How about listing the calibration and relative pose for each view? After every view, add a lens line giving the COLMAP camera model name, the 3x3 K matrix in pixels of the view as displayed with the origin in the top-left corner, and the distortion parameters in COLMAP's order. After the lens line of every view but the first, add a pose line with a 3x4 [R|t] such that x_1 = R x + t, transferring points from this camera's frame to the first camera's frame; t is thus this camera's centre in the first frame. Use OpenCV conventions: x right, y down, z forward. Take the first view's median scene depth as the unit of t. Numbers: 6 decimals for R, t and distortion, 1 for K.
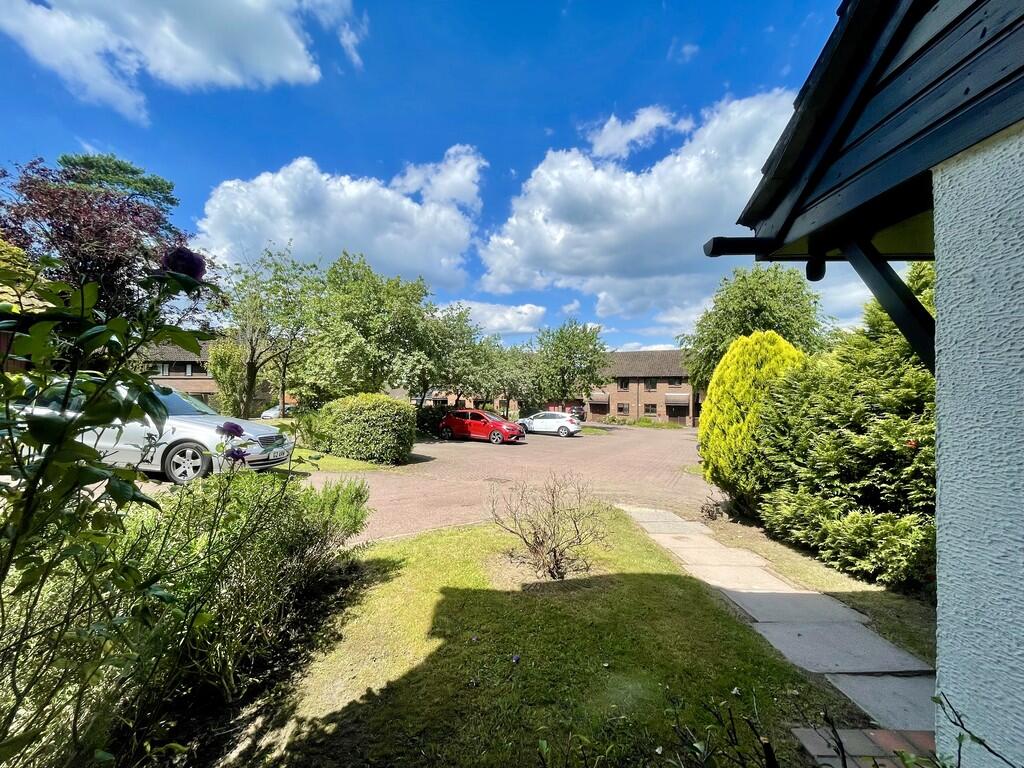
lens RADIAL K [[410.7, 0, 502.6], [0, 410.7, 383.4], [0, 0, 1]] dist [-0.000703, 0.000102]
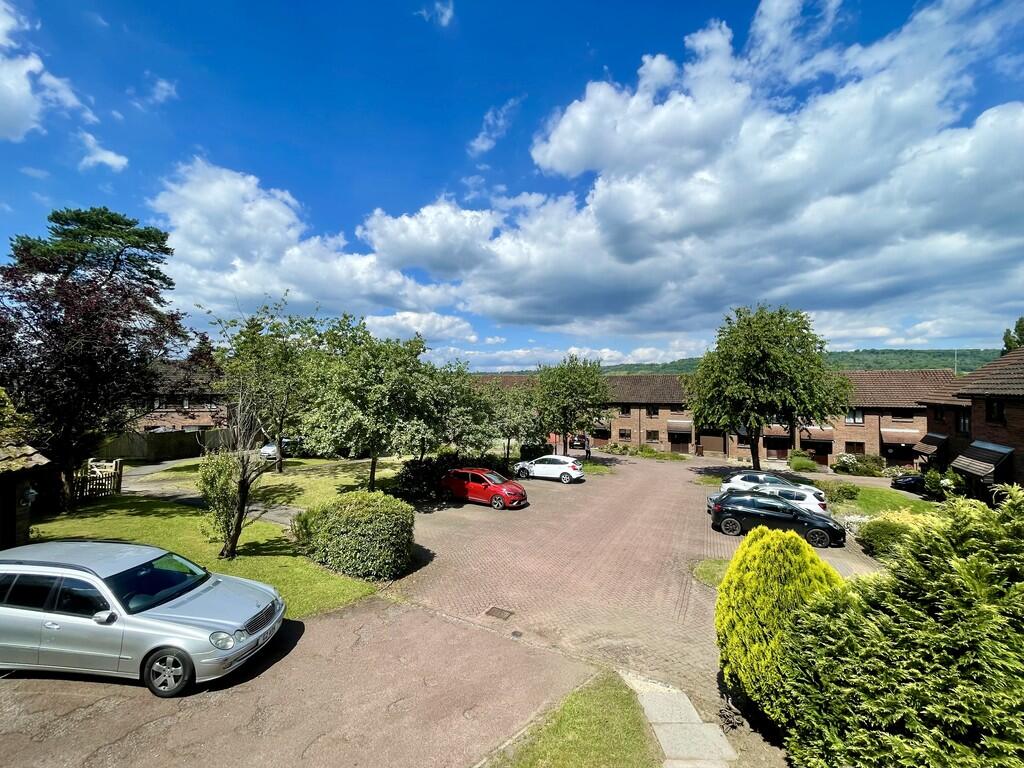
lens RADIAL K [[410.7, 0, 502.6], [0, 410.7, 383.4], [0, 0, 1]] dist [-0.000703, 0.000102]
pose [[0.999980, -0.006264, -0.000387, -0.001367], [0.006262, 0.999974, -0.003698, -0.149260], [0.000410, 0.003696, 0.999993, 0.021974]]
